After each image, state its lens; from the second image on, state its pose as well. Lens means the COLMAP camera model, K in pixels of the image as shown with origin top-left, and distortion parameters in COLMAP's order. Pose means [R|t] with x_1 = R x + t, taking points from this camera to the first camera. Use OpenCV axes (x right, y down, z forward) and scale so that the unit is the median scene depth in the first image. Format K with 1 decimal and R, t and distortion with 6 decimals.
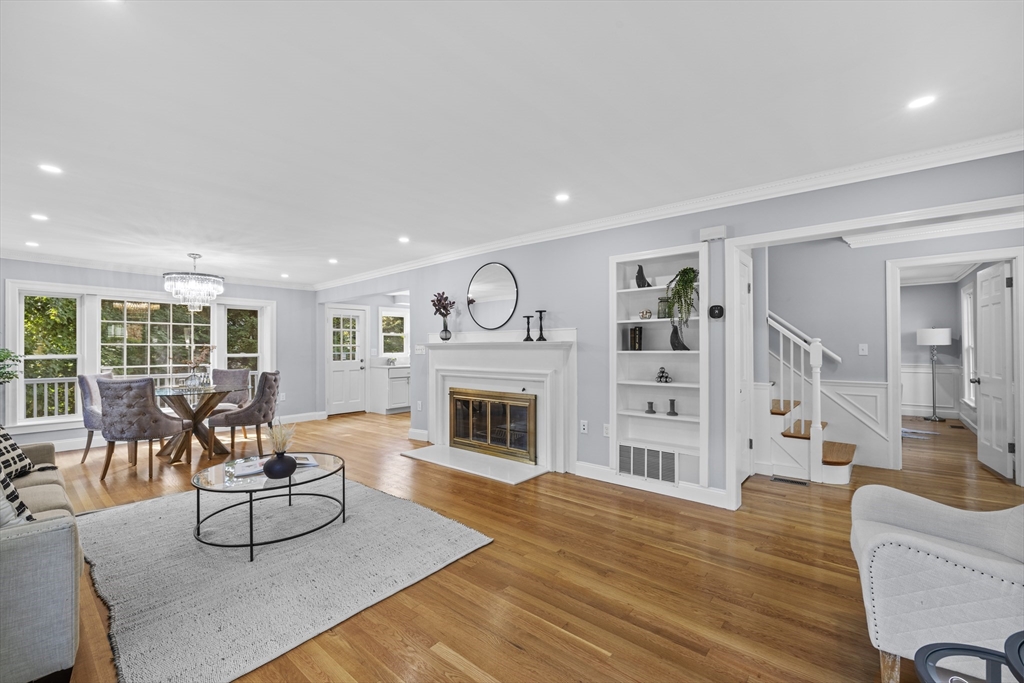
lens RADIAL K [[425.7, 0, 510.2], [0, 425.7, 345.1], [0, 0, 1]] dist [-0.001442, -0.000346]
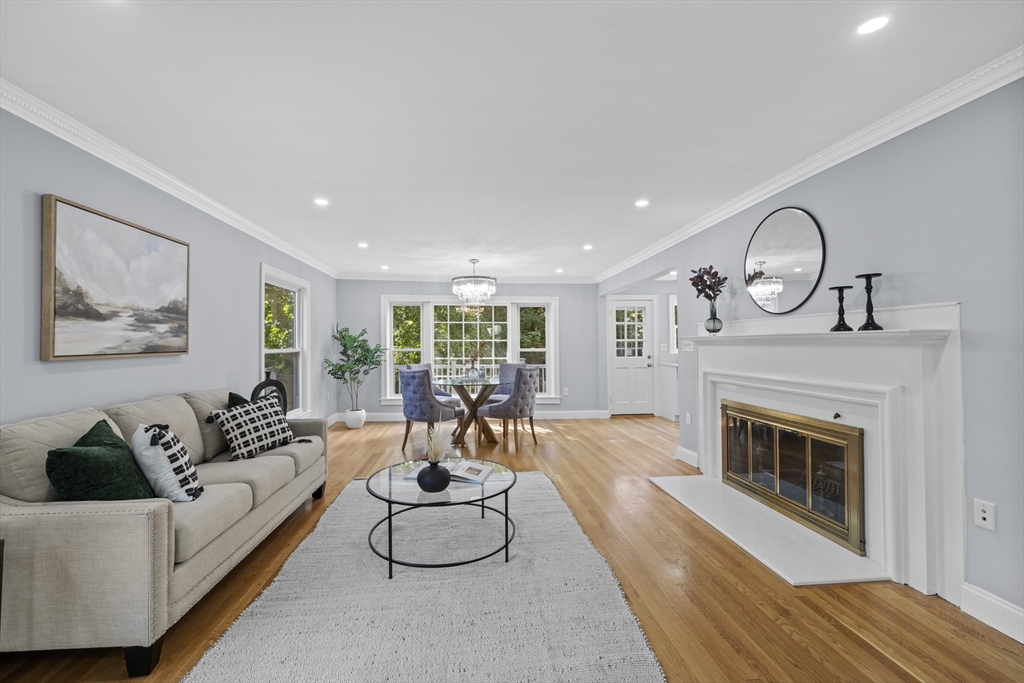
lens RADIAL K [[429.9, 0, 506.0], [0, 429.9, 336.5], [0, 0, 1]] dist [-0.000046, -0.000268]
pose [[0.717457, -0.011553, -0.696507, 0.108955], [0.006622, 0.999930, -0.009765, 0.000315], [0.696571, 0.002394, 0.717484, 0.257142]]
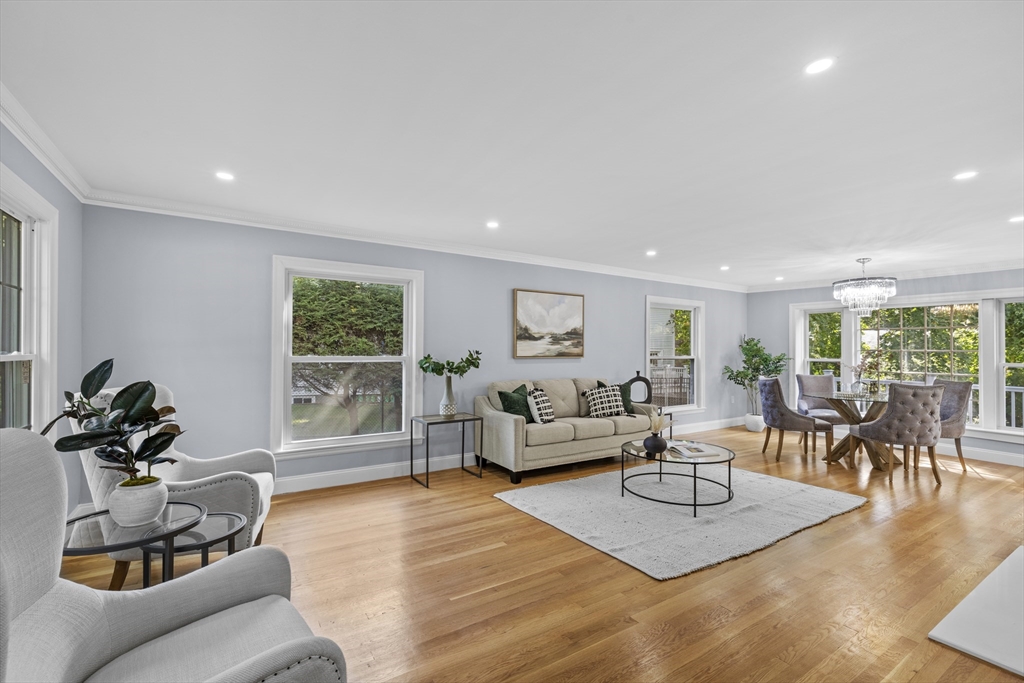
lens RADIAL K [[455.8, 0, 514.7], [0, 455.8, 349.0], [0, 0, 1]] dist [-0.000036, -0.000020]
pose [[-0.286454, -0.003229, -0.958088, 0.516611], [-0.000800, 0.999995, -0.003131, -0.001157], [0.958094, -0.000131, -0.286455, 0.551016]]
